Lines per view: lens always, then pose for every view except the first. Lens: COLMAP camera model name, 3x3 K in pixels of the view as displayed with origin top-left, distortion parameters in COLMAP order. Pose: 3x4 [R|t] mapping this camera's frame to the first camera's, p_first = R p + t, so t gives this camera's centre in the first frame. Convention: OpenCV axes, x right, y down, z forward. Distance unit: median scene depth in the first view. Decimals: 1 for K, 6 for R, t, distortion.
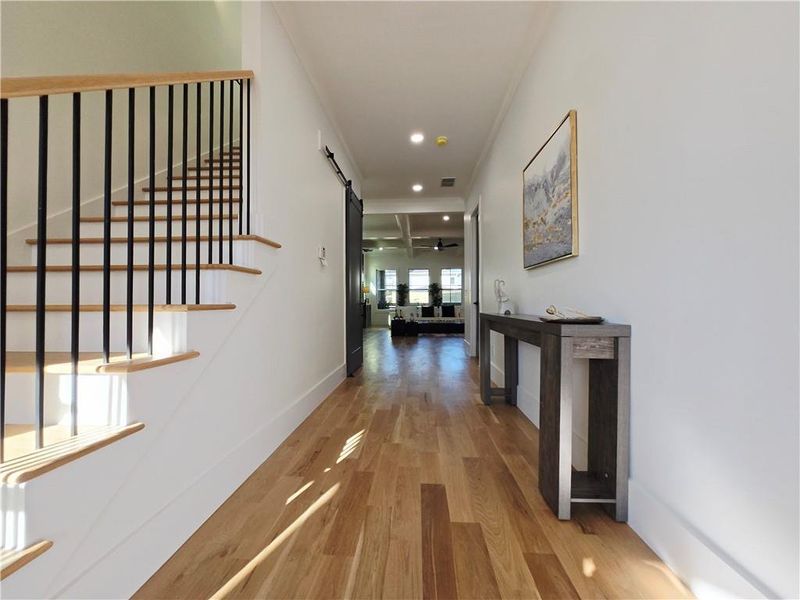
lens RADIAL K [[317.4, 0, 397.0], [0, 317.4, 297.1], [0, 0, 1]] dist [-0.000095, 0.000048]
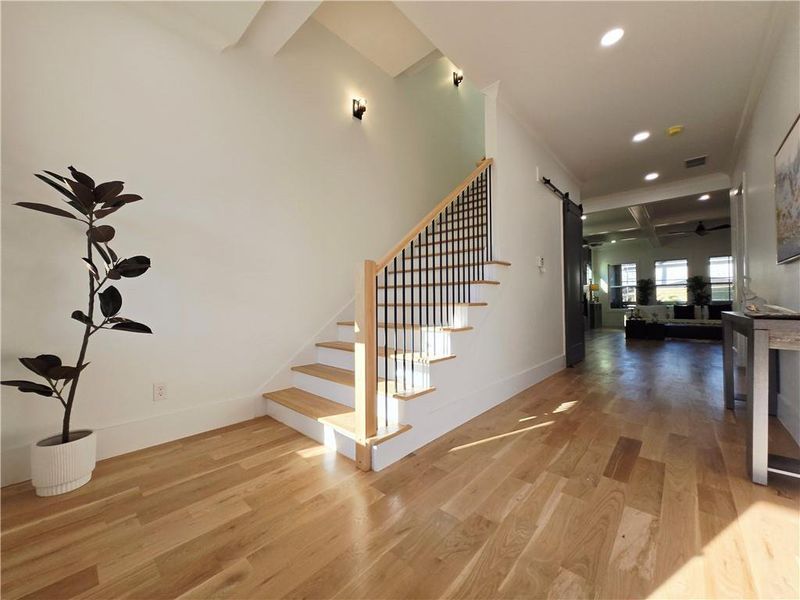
lens RADIAL K [[317.4, 0, 397.0], [0, 317.4, 297.1], [0, 0, 1]] dist [-0.000095, 0.000048]
pose [[0.784659, -0.013479, -0.619781, 0.068338], [0.015204, 0.999881, -0.002497, -0.004479], [0.619741, -0.007464, 0.784771, -0.250887]]
